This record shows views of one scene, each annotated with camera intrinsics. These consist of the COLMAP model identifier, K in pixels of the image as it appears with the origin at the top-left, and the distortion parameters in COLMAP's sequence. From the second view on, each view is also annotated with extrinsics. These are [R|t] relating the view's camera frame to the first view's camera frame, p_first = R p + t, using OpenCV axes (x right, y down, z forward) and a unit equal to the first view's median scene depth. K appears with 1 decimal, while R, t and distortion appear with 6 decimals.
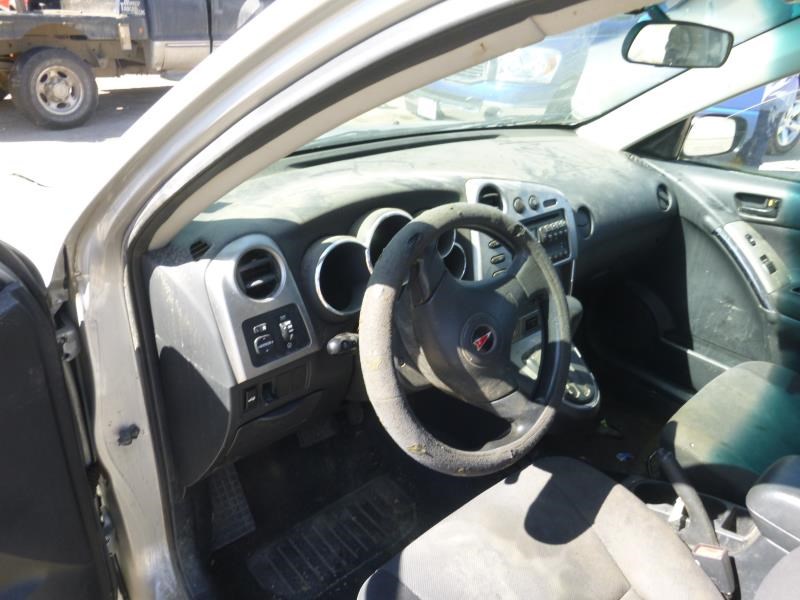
lens RADIAL K [[589.9, 0, 400.0], [0, 589.9, 300.0], [0, 0, 1]] dist [-0.042093, 0.003127]
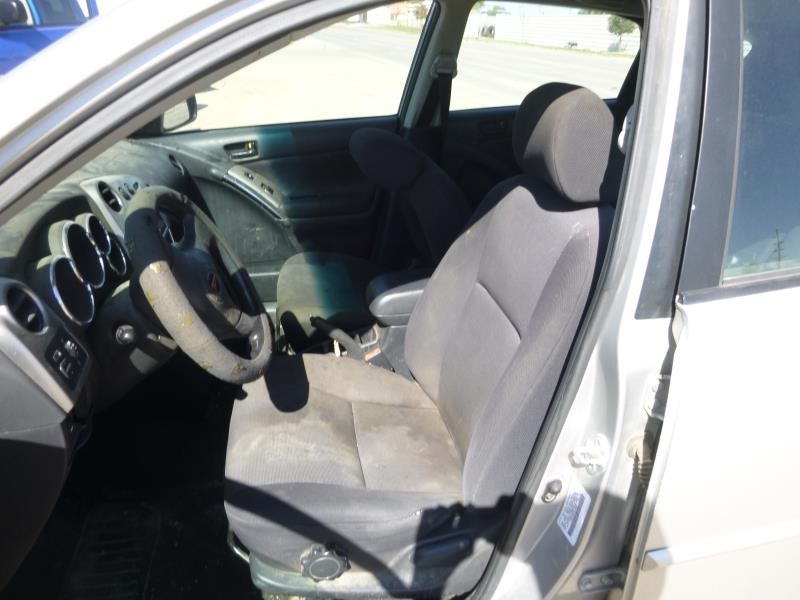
lens RADIAL K [[589.9, 0, 400.0], [0, 589.9, 300.0], [0, 0, 1]] dist [-0.042093, 0.003127]
pose [[0.511750, -0.424052, 0.747189, -0.346620], [0.408968, 0.885081, 0.222208, -0.009519], [-0.755551, 0.191862, 0.626364, -0.049894]]
